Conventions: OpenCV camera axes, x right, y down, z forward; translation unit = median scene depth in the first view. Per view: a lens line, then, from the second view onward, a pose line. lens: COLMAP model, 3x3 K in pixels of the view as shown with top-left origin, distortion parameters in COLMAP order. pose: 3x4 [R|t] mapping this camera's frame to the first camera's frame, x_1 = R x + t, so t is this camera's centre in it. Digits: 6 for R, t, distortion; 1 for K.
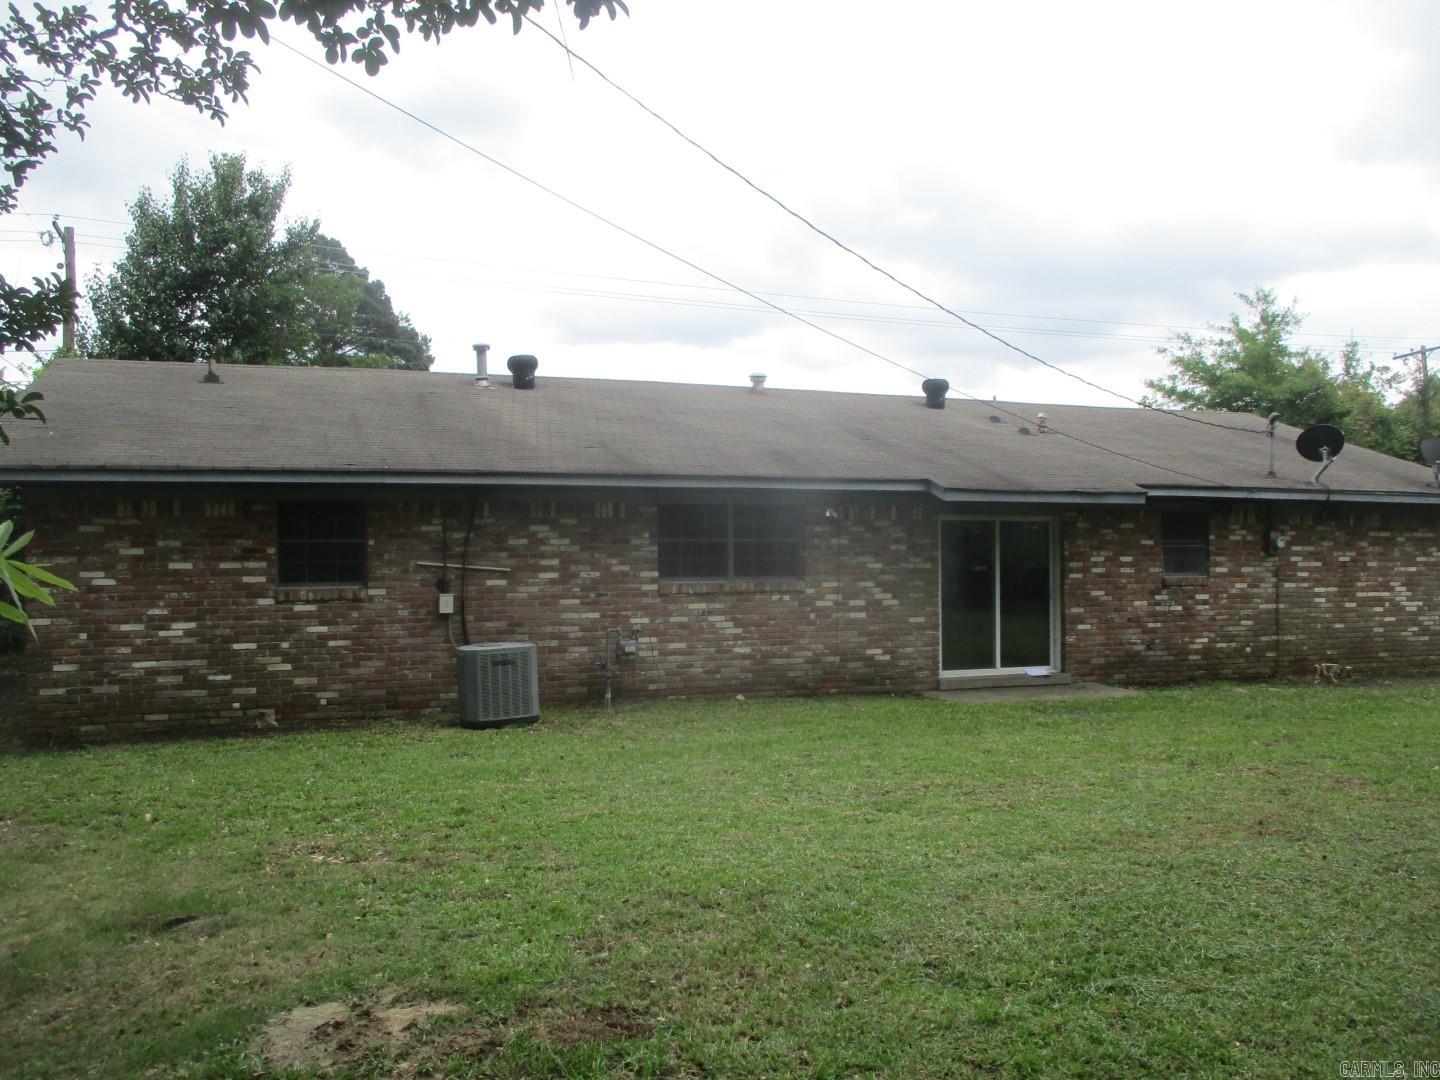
lens RADIAL K [[1181.2, 0, 720.4], [0, 1181.2, 538.0], [0, 0, 1]] dist [-0.015377, -0.007511]
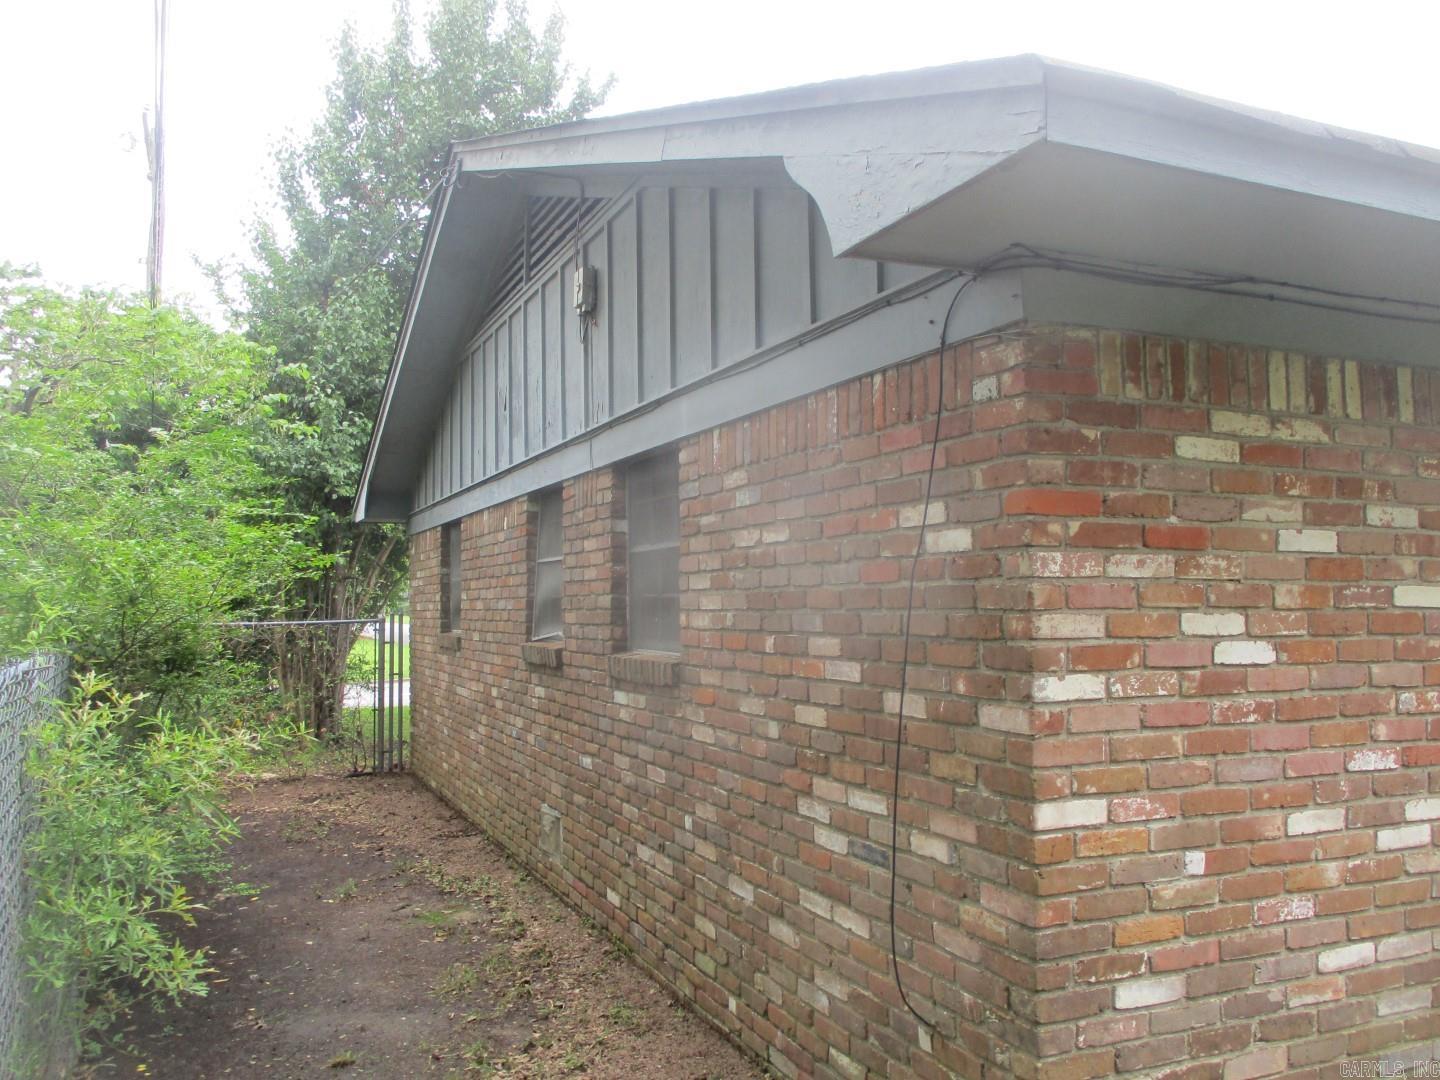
lens RADIAL K [[1181.2, 0, 719.5], [0, 1181.2, 544.1], [0, 0, 1]] dist [-0.015377, -0.007511]
pose [[0.998512, 0.017497, 0.051646, -0.651846], [-0.015581, 0.999184, -0.037262, 0.024552], [-0.052256, 0.036402, 0.997970, 0.734570]]
